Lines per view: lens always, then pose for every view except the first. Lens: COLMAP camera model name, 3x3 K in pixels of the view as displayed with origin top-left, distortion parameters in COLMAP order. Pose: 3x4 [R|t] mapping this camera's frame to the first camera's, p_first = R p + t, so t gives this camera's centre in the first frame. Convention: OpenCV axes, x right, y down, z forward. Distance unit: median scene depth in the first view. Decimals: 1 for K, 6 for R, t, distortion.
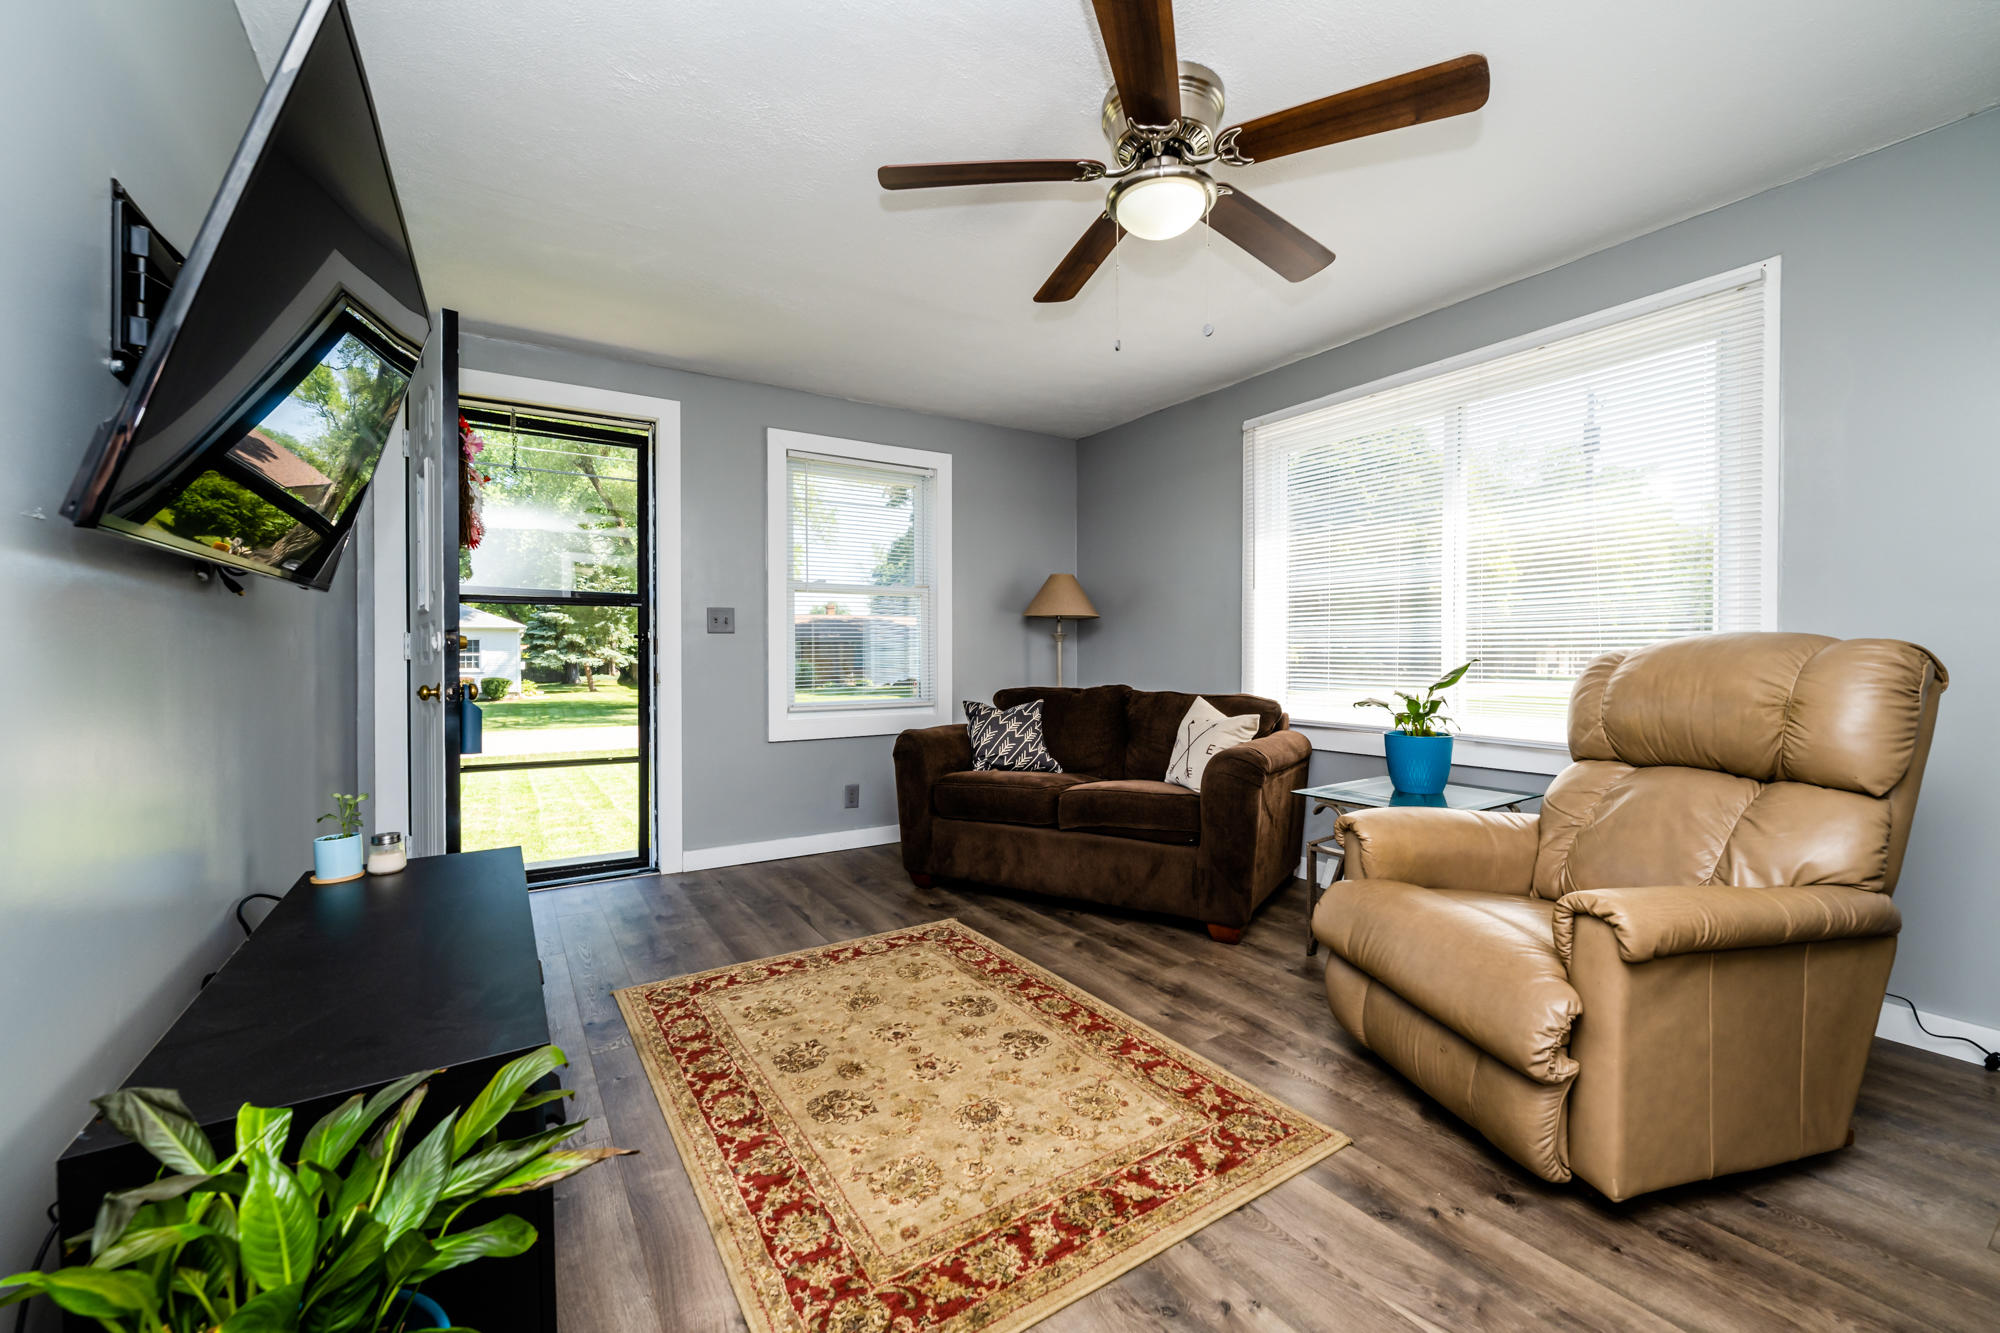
lens RADIAL K [[791.0, 0, 995.9], [0, 791.0, 663.6], [0, 0, 1]] dist [0.000812, 0.000120]
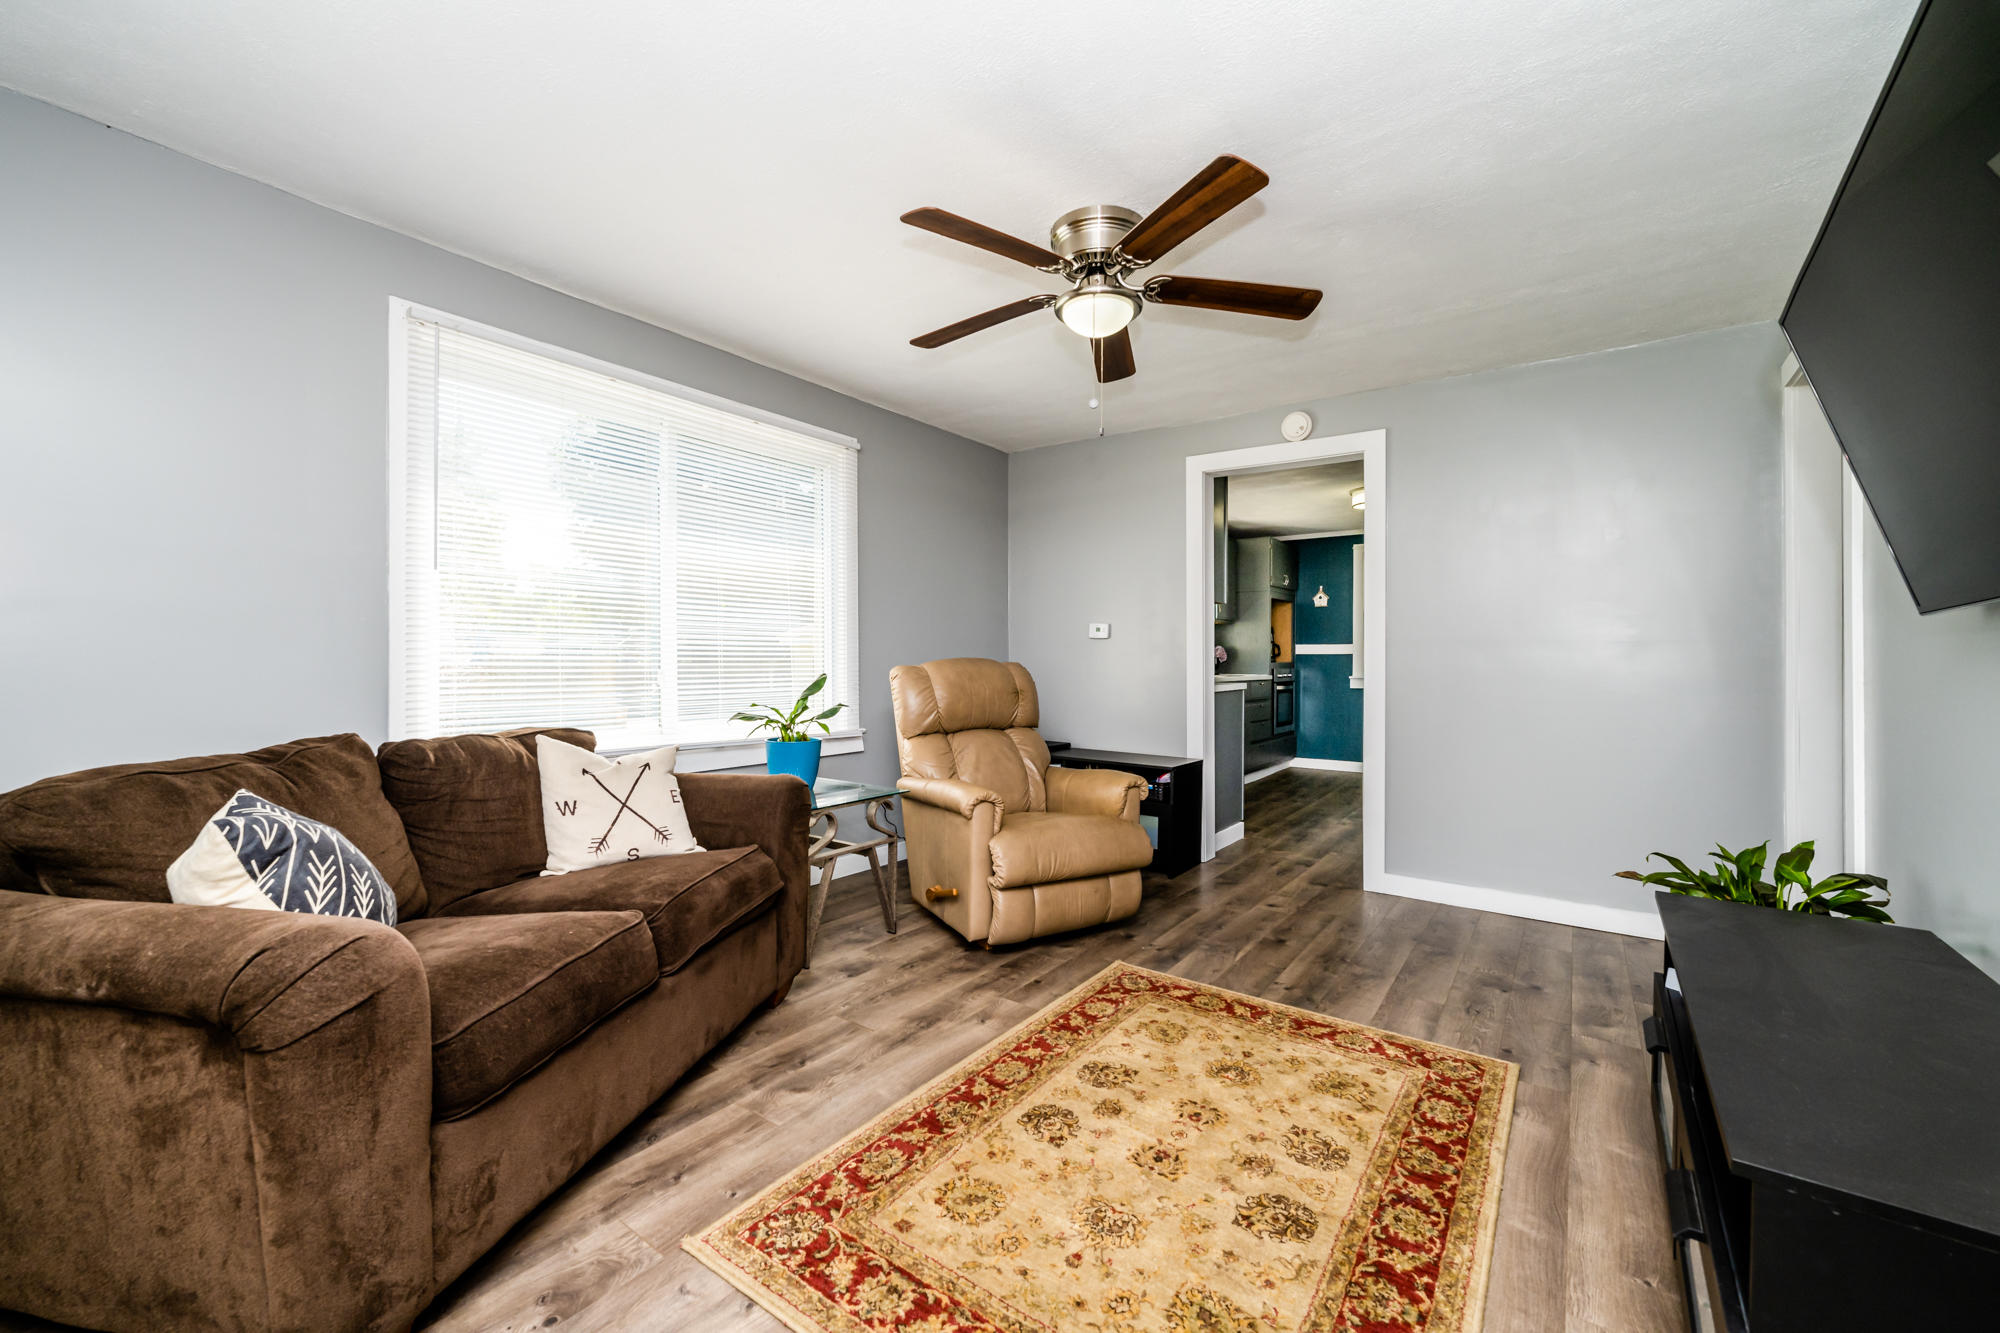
lens RADIAL K [[791.0, 0, 1005.6], [0, 791.0, 660.0], [0, 0, 1]] dist [0.000812, 0.000120]
pose [[-0.360206, 0.002667, 0.932869, -0.903508], [0.005565, 0.999984, -0.000710, -0.031991], [-0.932856, 0.004935, -0.360215, 1.595798]]
